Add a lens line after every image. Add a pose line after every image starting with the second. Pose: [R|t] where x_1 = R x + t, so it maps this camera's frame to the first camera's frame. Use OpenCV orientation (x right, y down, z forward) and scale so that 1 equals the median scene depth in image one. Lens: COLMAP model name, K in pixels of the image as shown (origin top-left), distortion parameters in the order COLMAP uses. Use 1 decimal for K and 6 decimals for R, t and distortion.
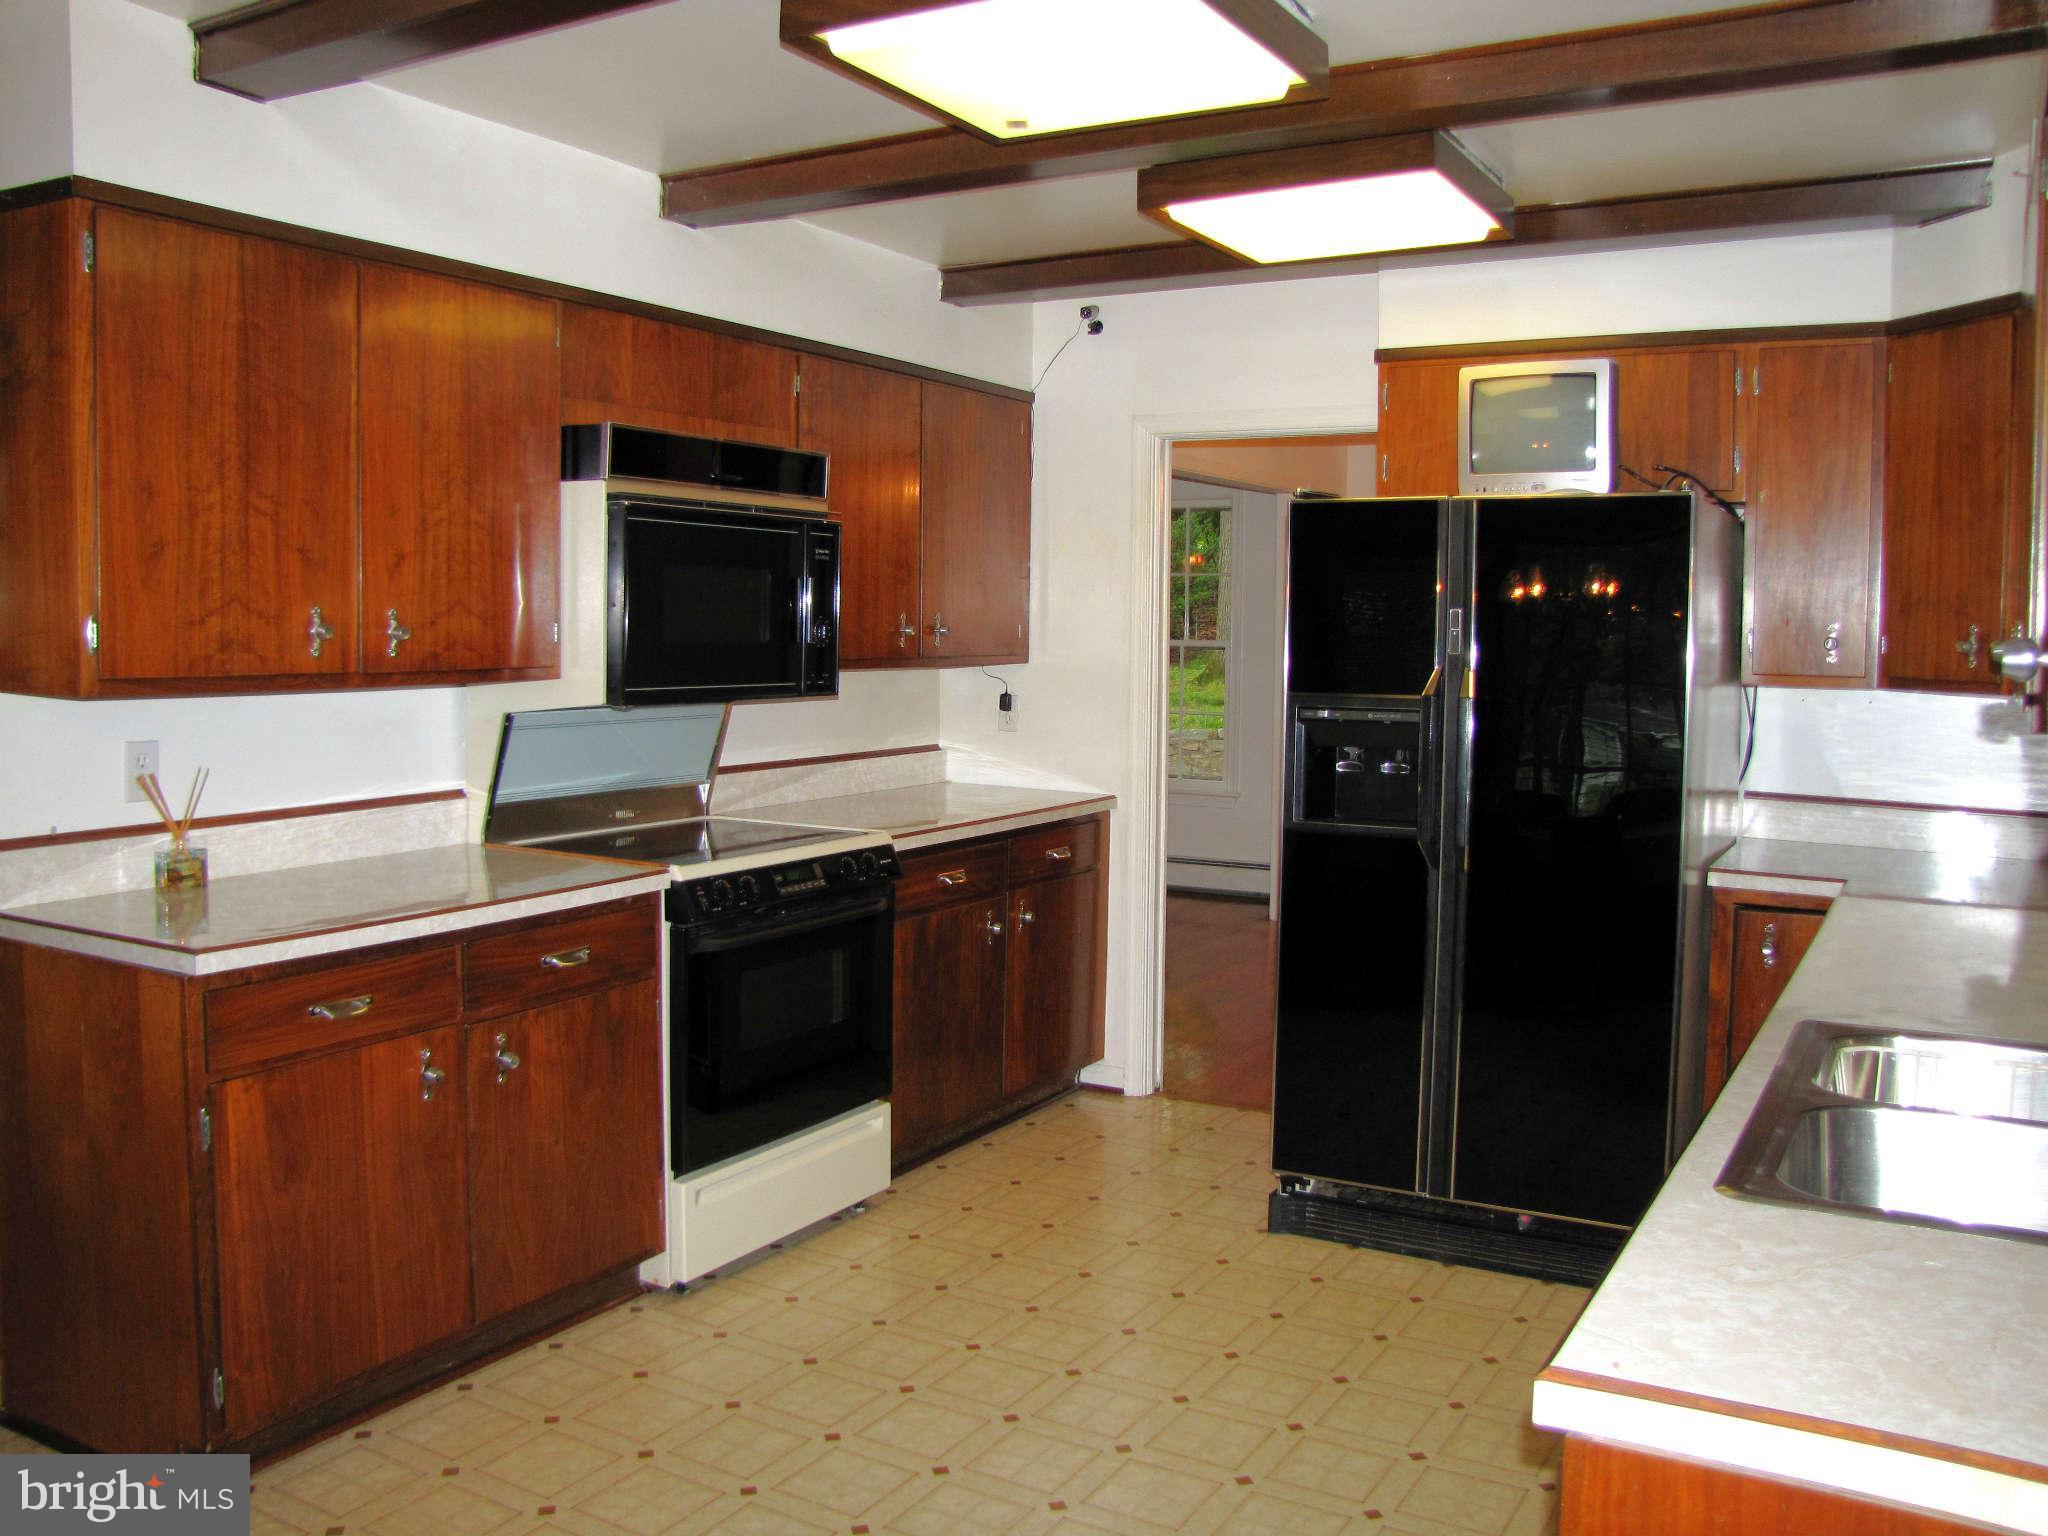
lens RADIAL K [[1693.5, 0, 1056.0], [0, 1693.5, 756.3], [0, 0, 1]] dist [-0.170703, 0.150142]
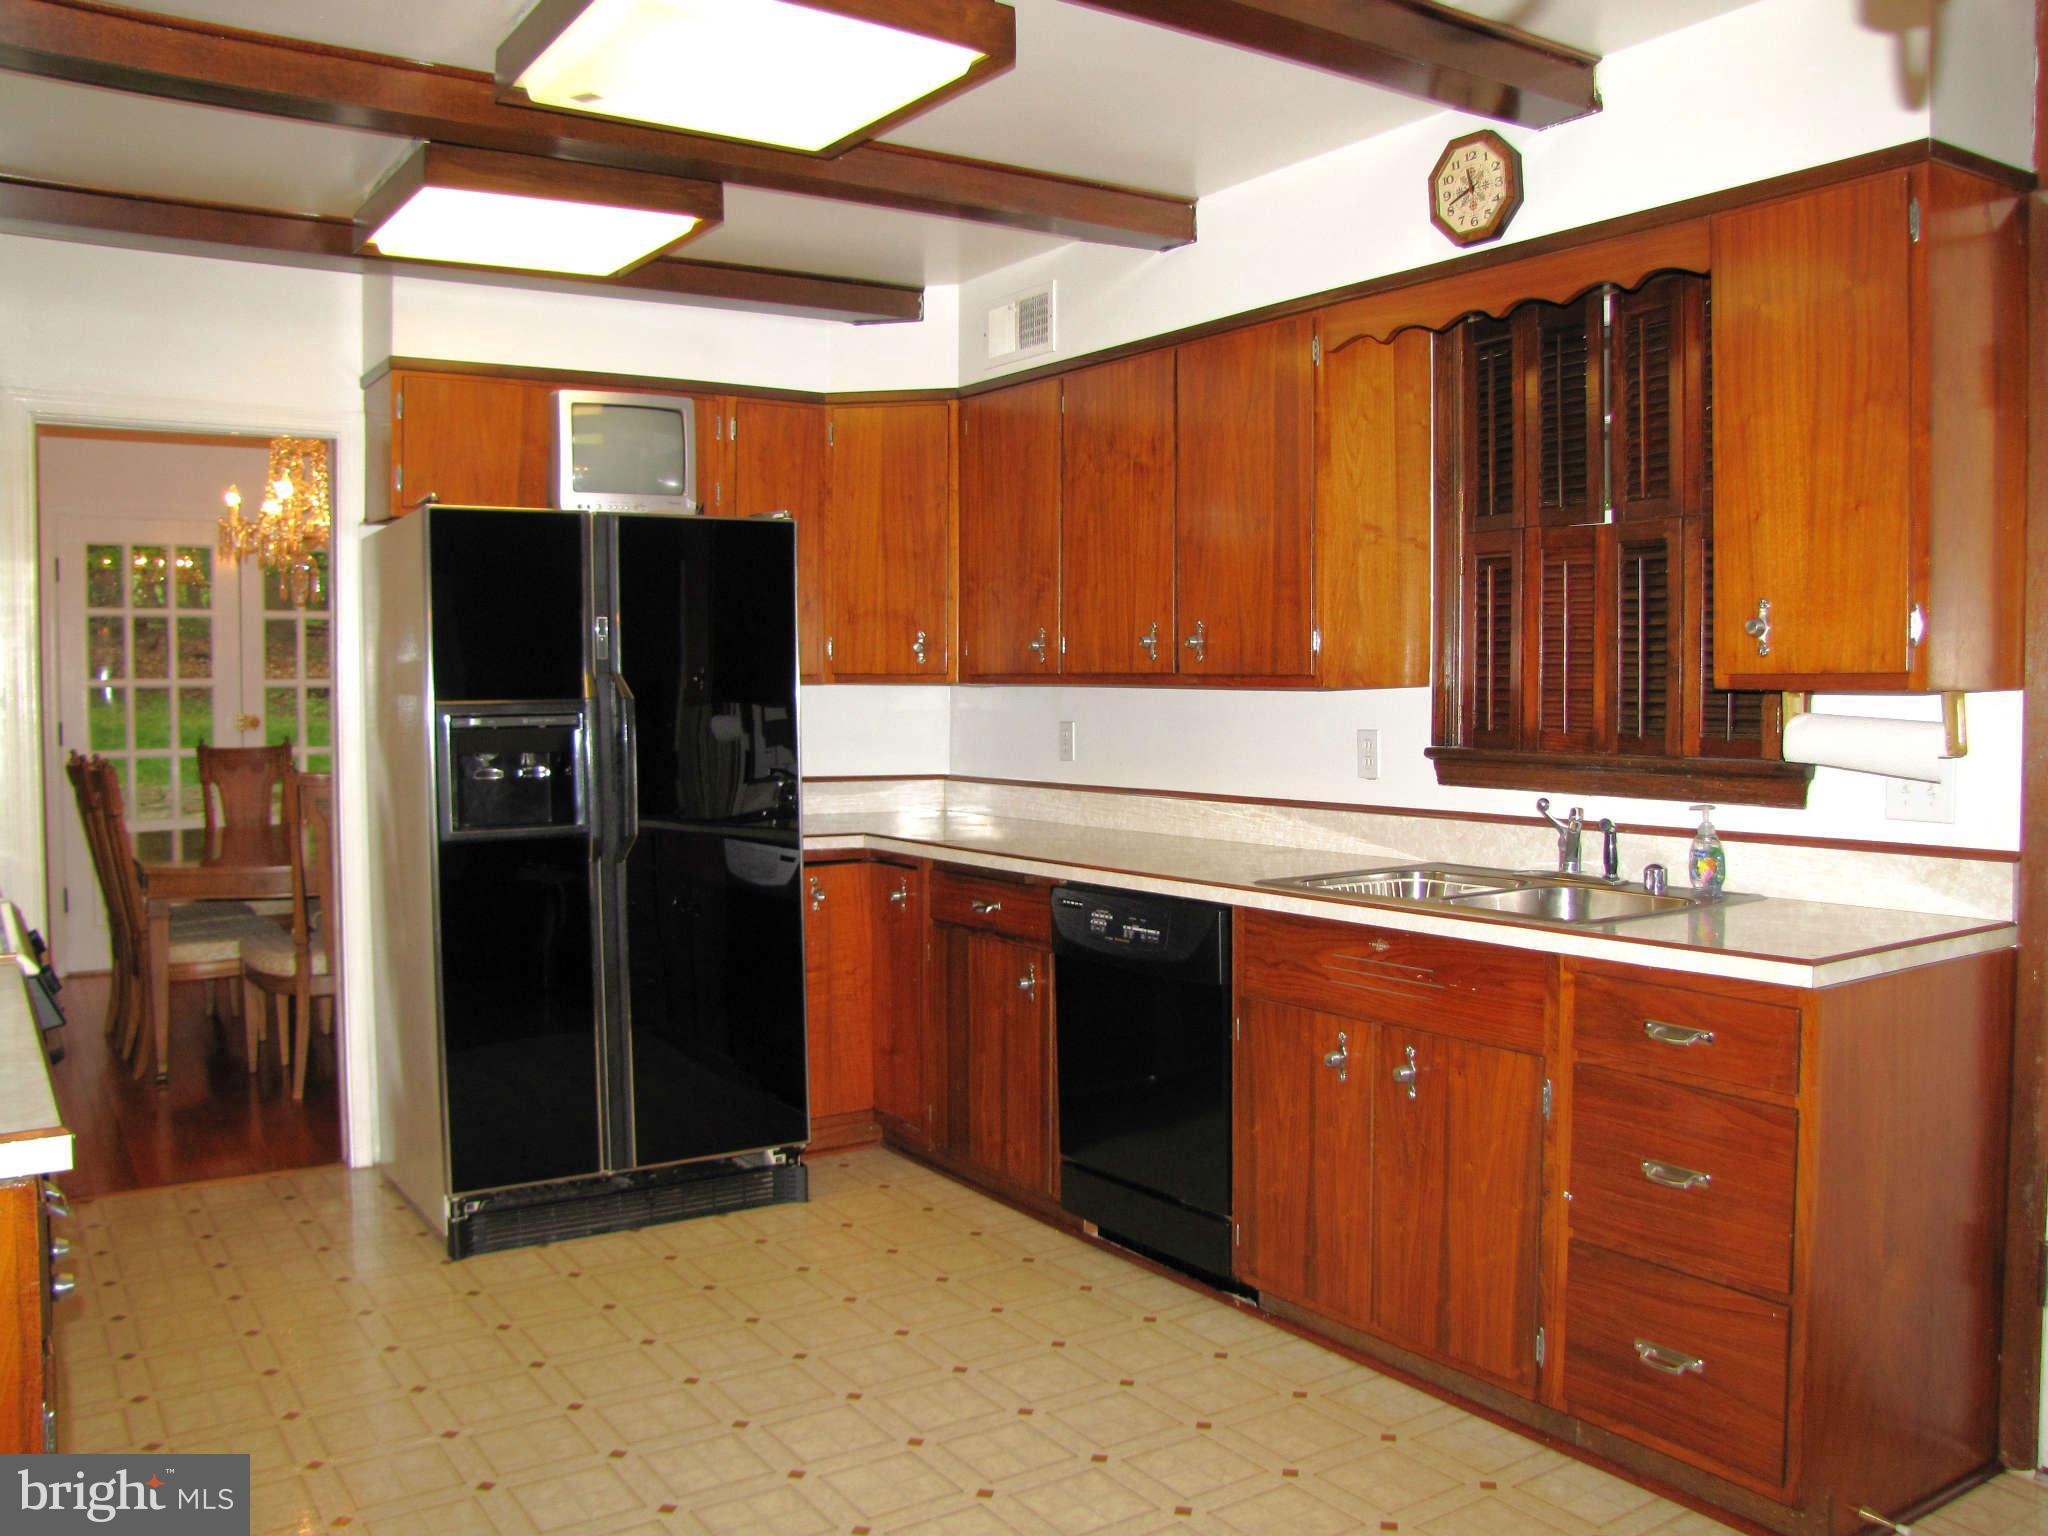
lens RADIAL K [[1693.5, 0, 1056.0], [0, 1693.5, 756.3], [0, 0, 1]] dist [-0.170703, 0.150142]
pose [[0.446328, -0.053579, 0.893264, -0.580136], [0.072985, 0.997060, 0.023338, -0.002817], [-0.891888, 0.054778, 0.448926, 0.261195]]
